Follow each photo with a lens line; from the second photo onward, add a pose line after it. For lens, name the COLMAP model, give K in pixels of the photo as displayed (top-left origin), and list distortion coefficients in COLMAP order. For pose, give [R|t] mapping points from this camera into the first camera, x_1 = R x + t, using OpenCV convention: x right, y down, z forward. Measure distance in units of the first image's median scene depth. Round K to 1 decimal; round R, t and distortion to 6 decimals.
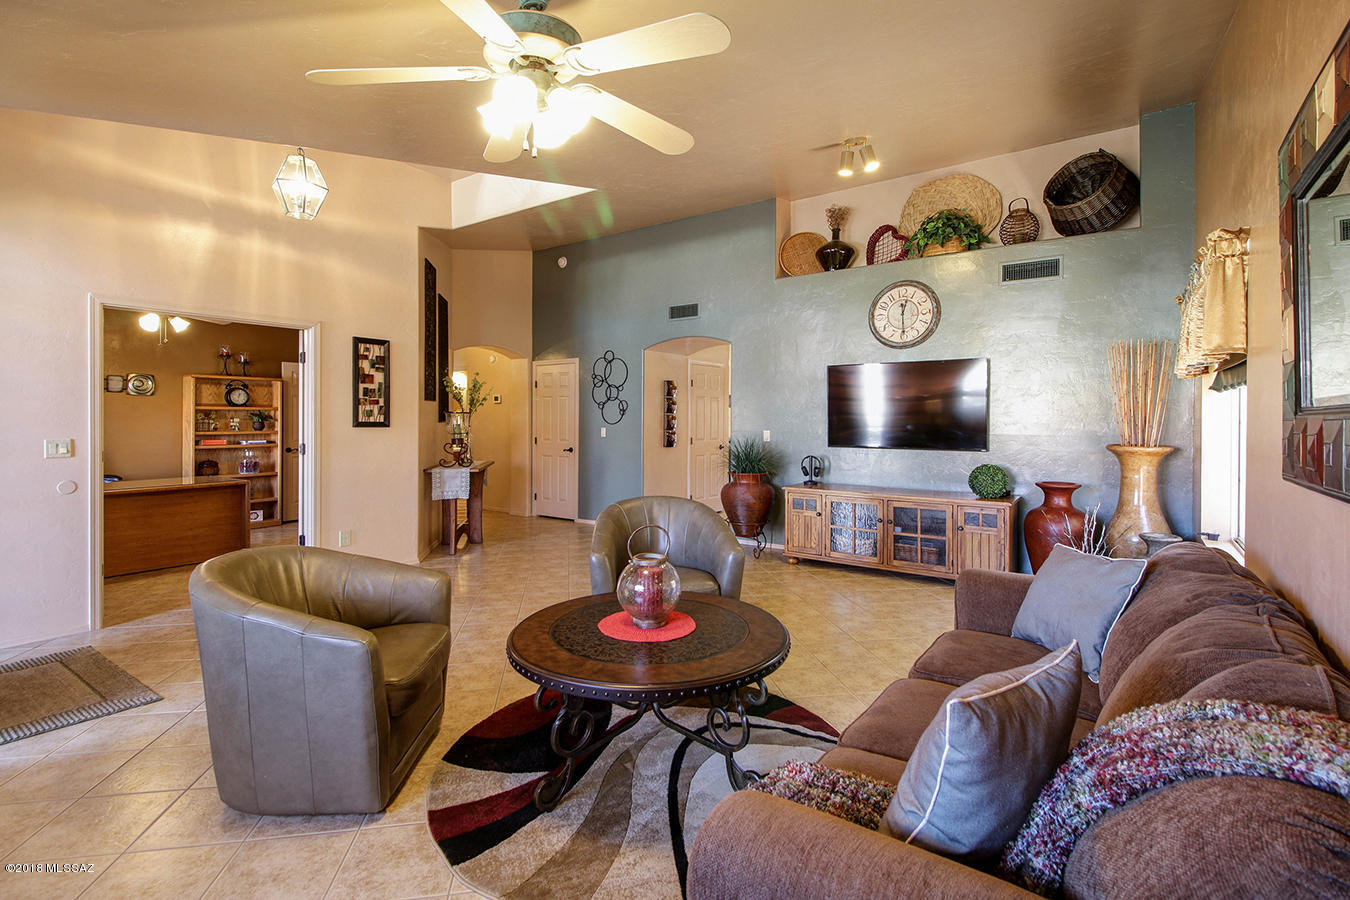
lens RADIAL K [[623.7, 0, 674.9], [0, 623.7, 417.6], [0, 0, 1]] dist [0.026104, -0.000194]
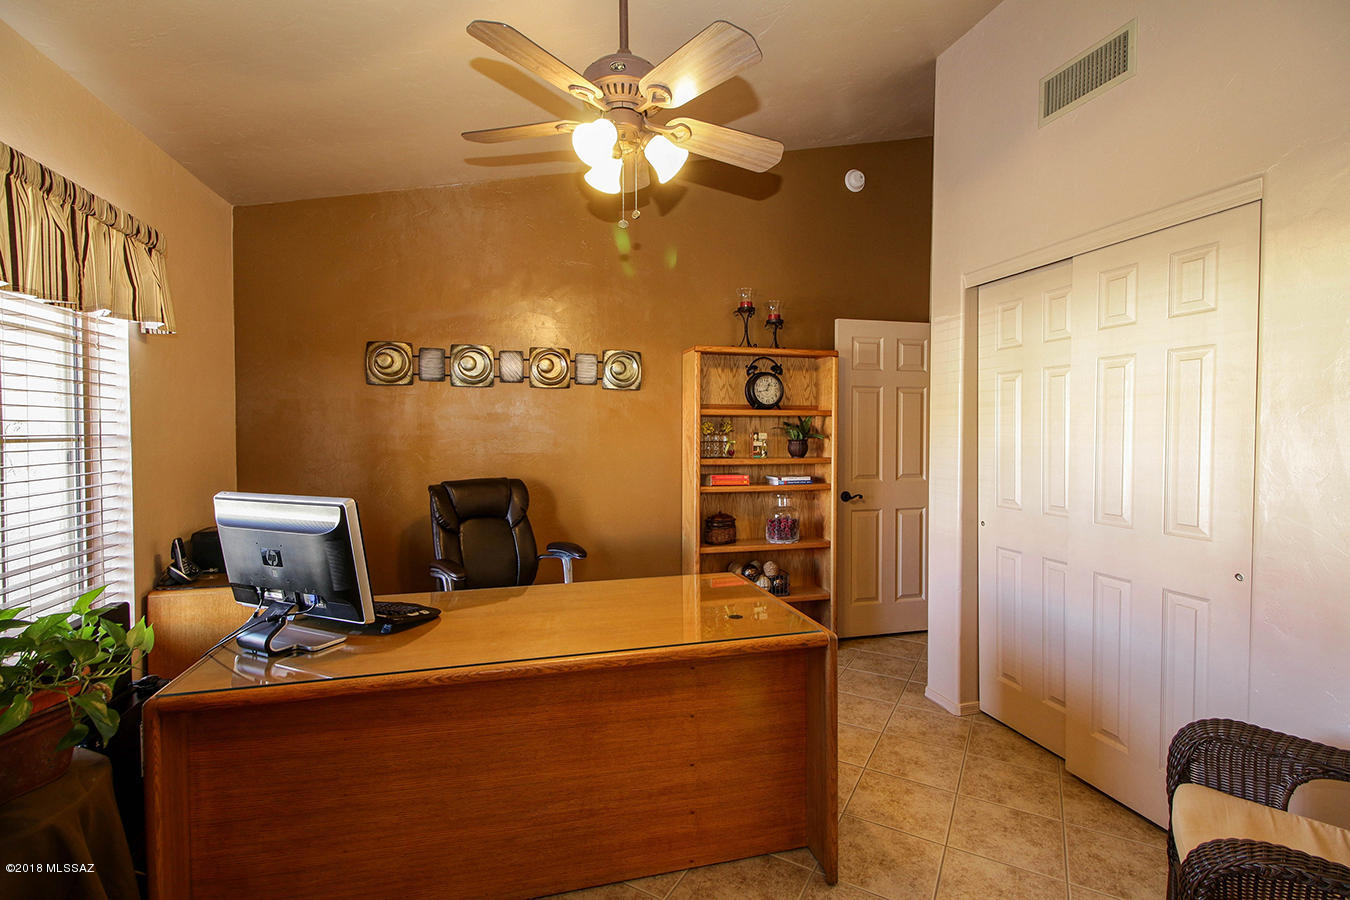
lens RADIAL K [[628.3, 0, 678.6], [0, 628.3, 445.3], [0, 0, 1]] dist [-0.000470, -0.000236]
pose [[0.776282, 0.015175, -0.630204, -0.433151], [-0.000539, 0.999726, 0.023409, -0.000458], [0.630386, -0.017833, 0.776077, 0.570619]]
